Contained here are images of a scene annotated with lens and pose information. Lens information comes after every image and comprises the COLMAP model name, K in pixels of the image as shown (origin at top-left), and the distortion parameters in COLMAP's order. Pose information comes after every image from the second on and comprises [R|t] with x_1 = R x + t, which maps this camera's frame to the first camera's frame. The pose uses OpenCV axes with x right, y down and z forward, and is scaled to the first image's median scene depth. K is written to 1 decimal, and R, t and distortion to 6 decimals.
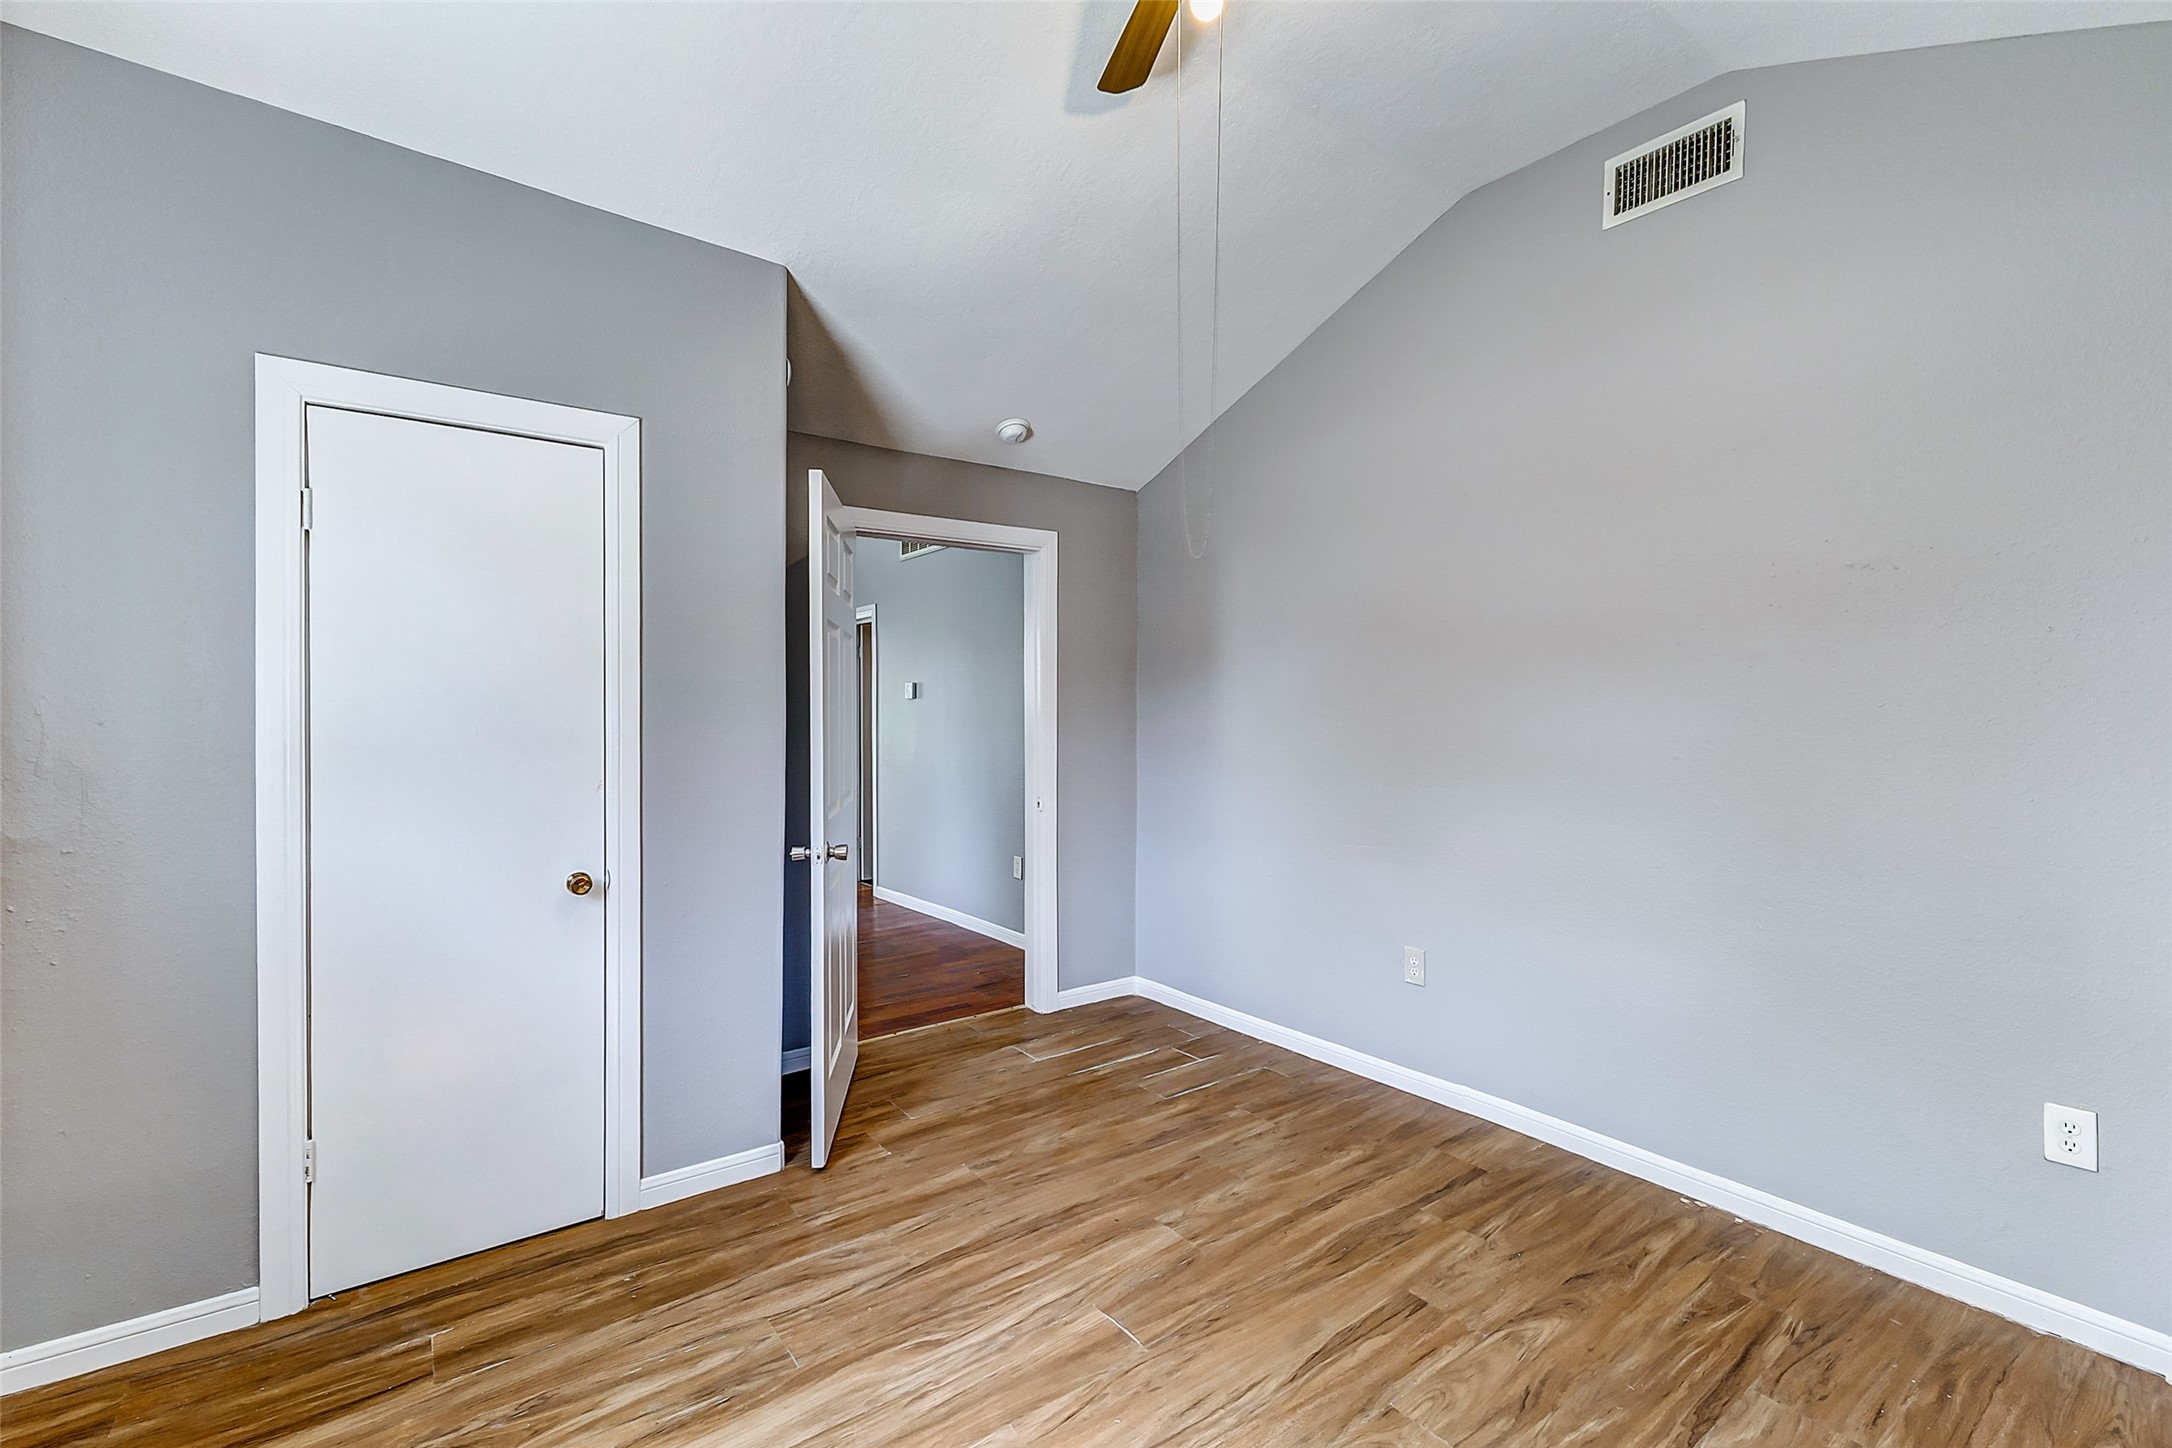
lens RADIAL K [[959.2, 0, 1103.7], [0, 959.2, 716.6], [0, 0, 1]] dist [0.001859, -0.000640]
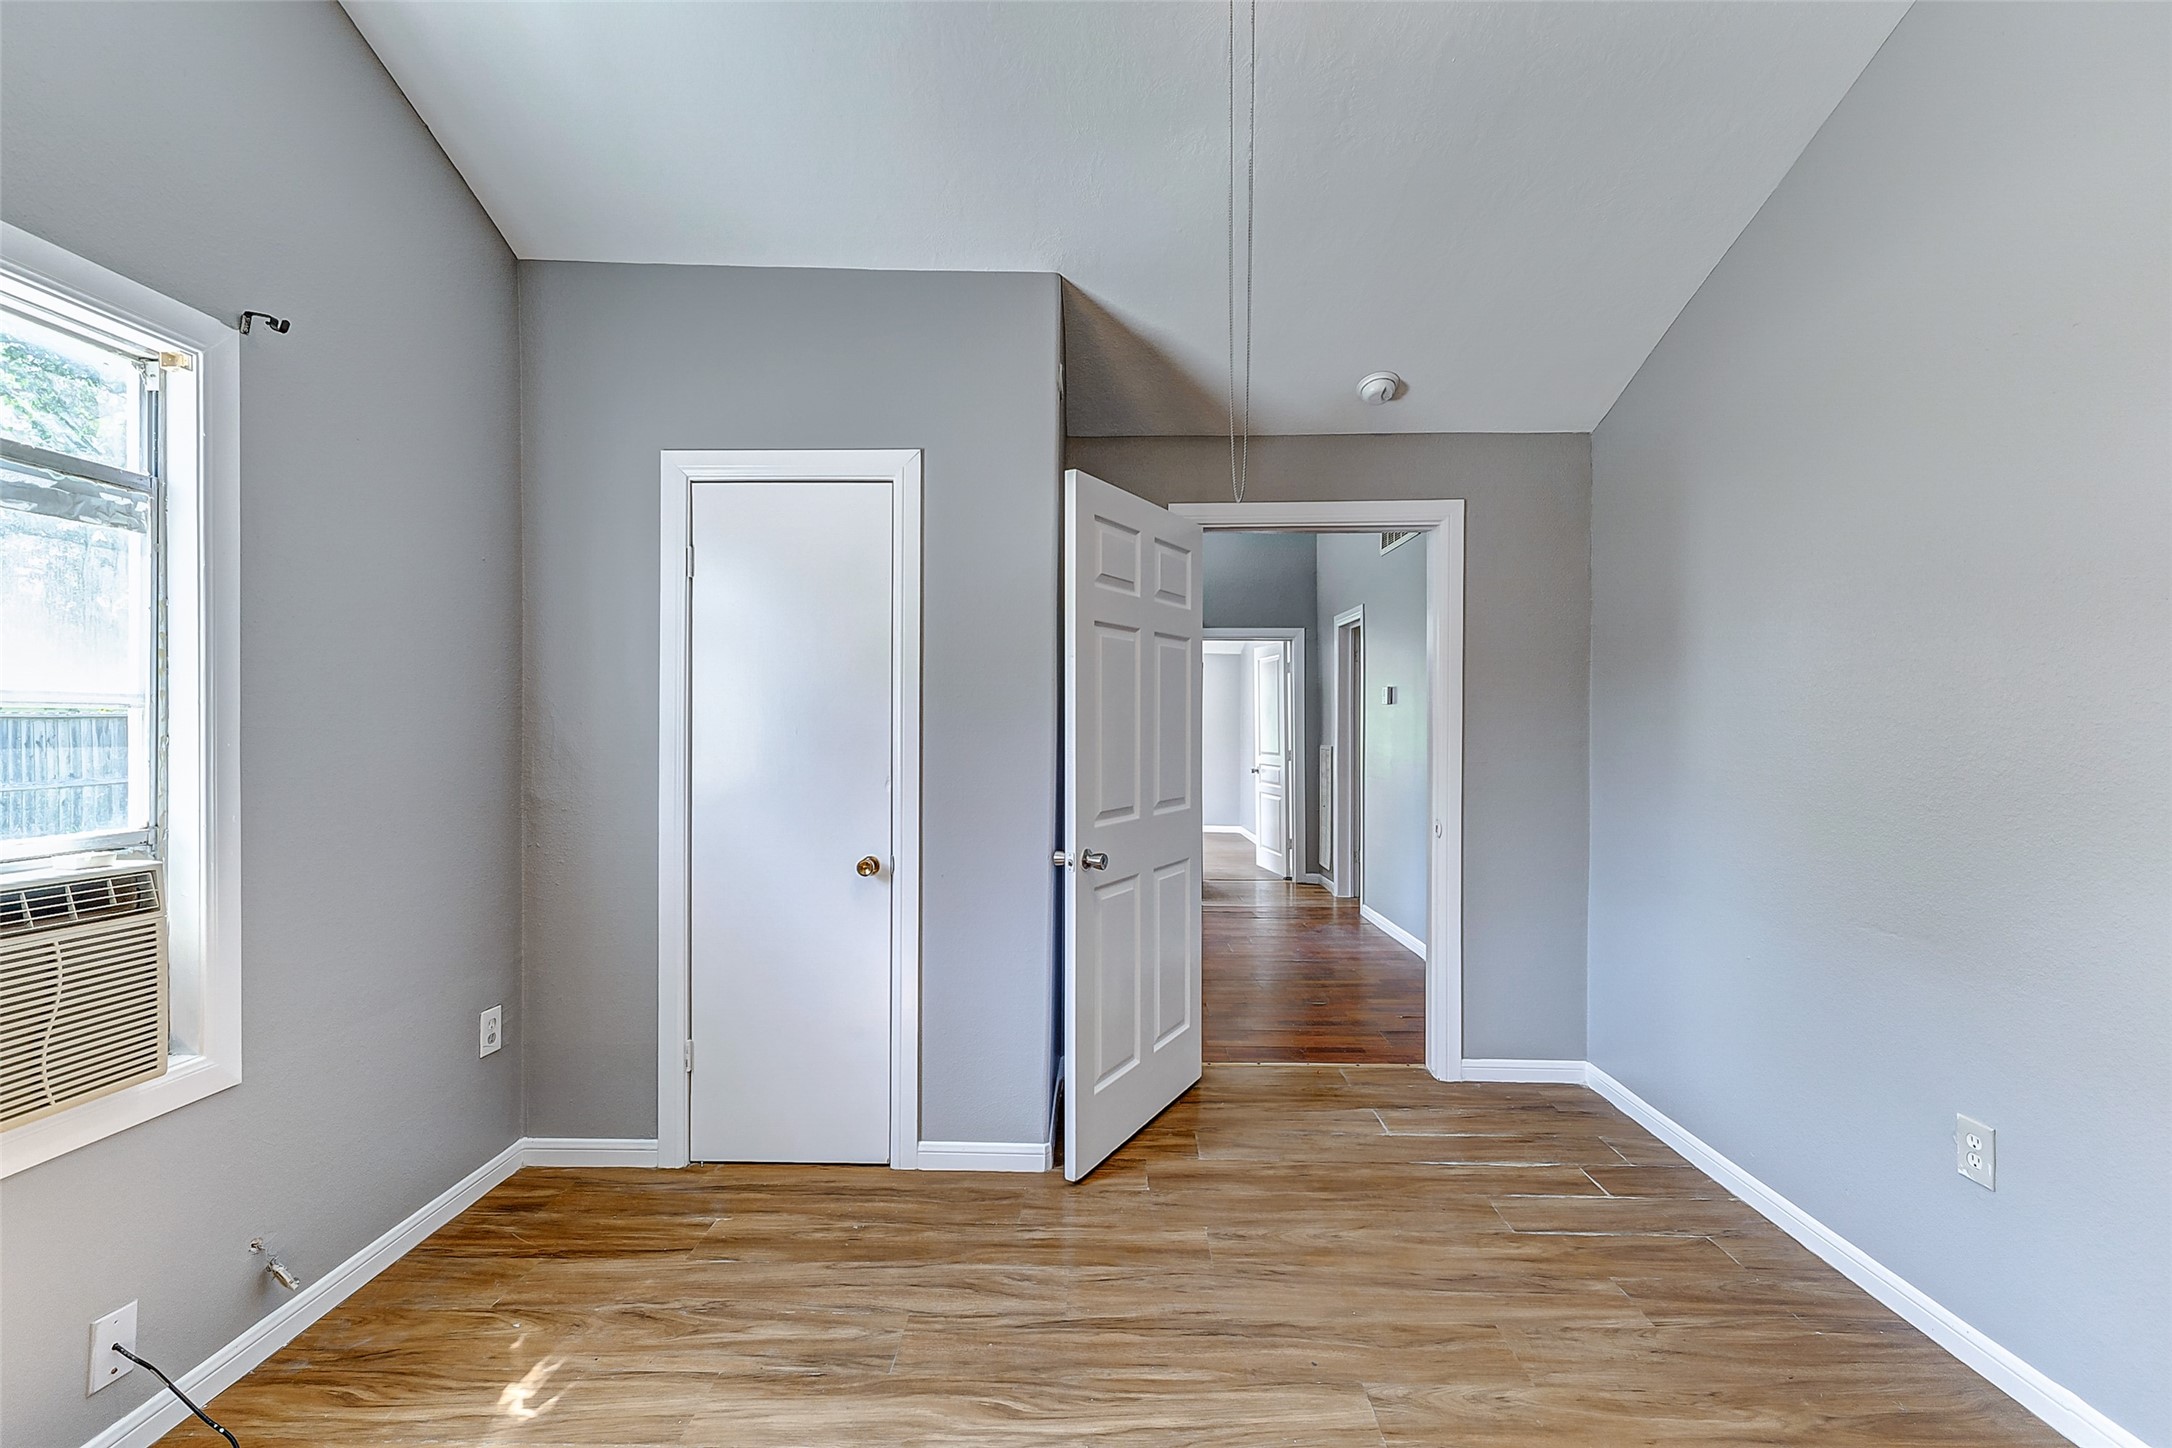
lens RADIAL K [[945.2, 0, 1086.0], [0, 945.2, 724.0], [0, 0, 1]] dist [0.005463, -0.000048]
pose [[0.781433, 0.005202, -0.623968, 0.320278], [-0.006450, 0.999979, 0.000258, 0.003059], [0.623956, 0.003823, 0.781450, 0.255156]]
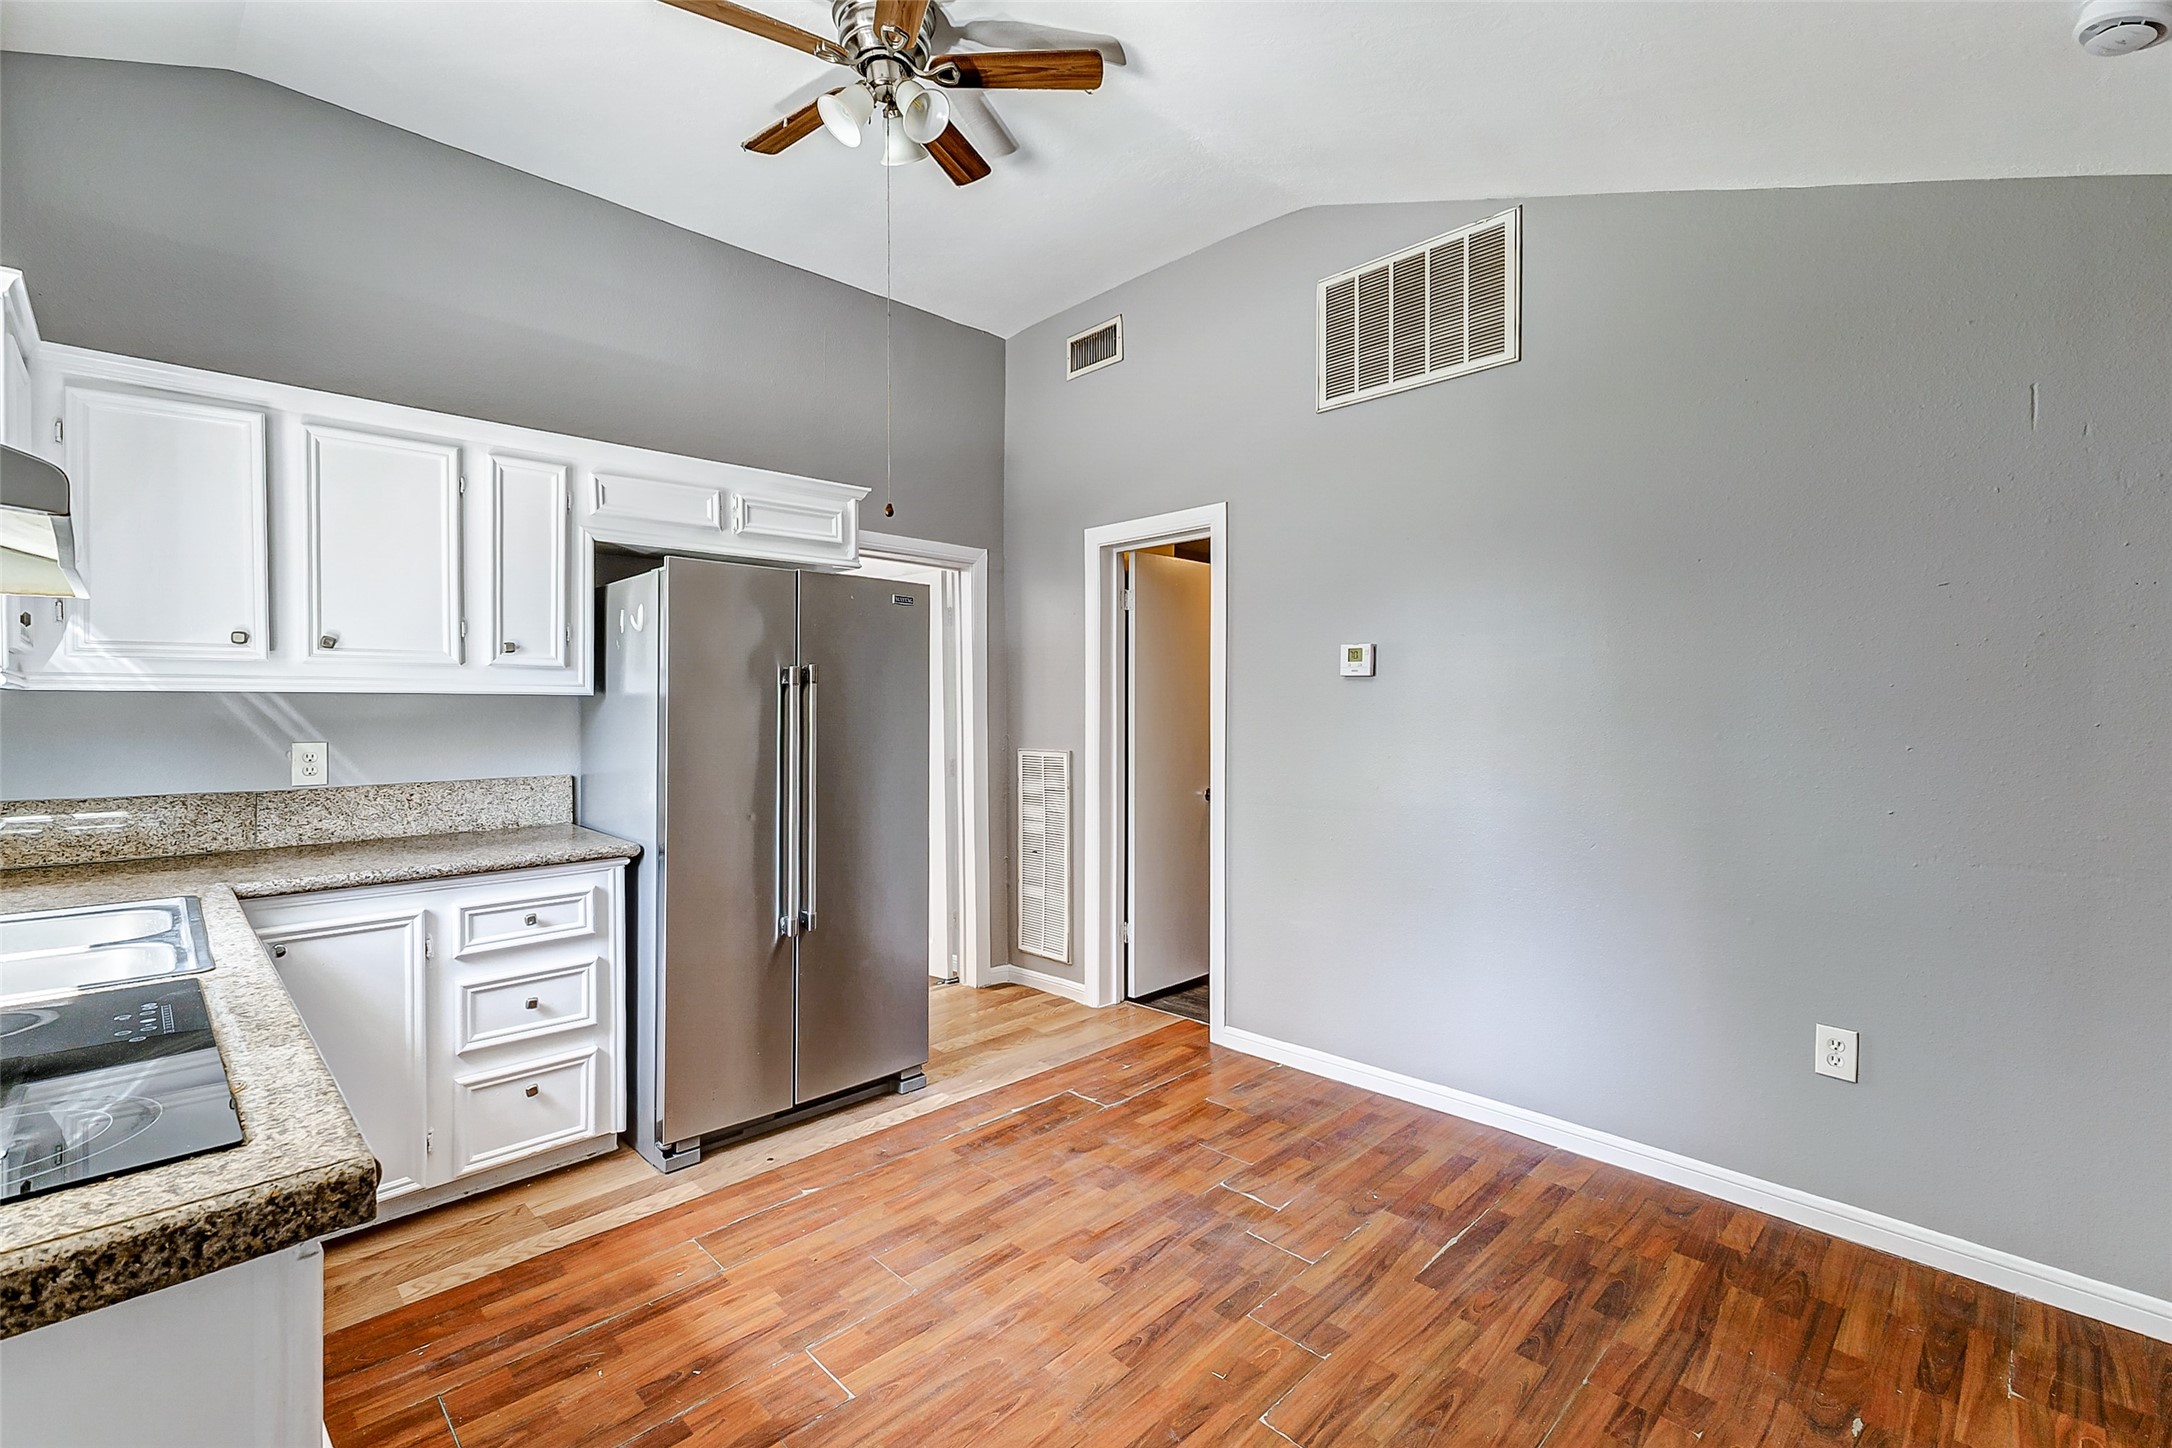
lens RADIAL K [[899.3, 0, 1082.7], [0, 899.3, 710.6], [0, 0, 1]] dist [0.000470, -0.000032]
pose [[0.996457, -0.006335, 0.083859, -0.933774], [0.006656, 0.999972, -0.003553, 0.009375], [-0.083834, 0.004098, 0.996471, 1.255335]]
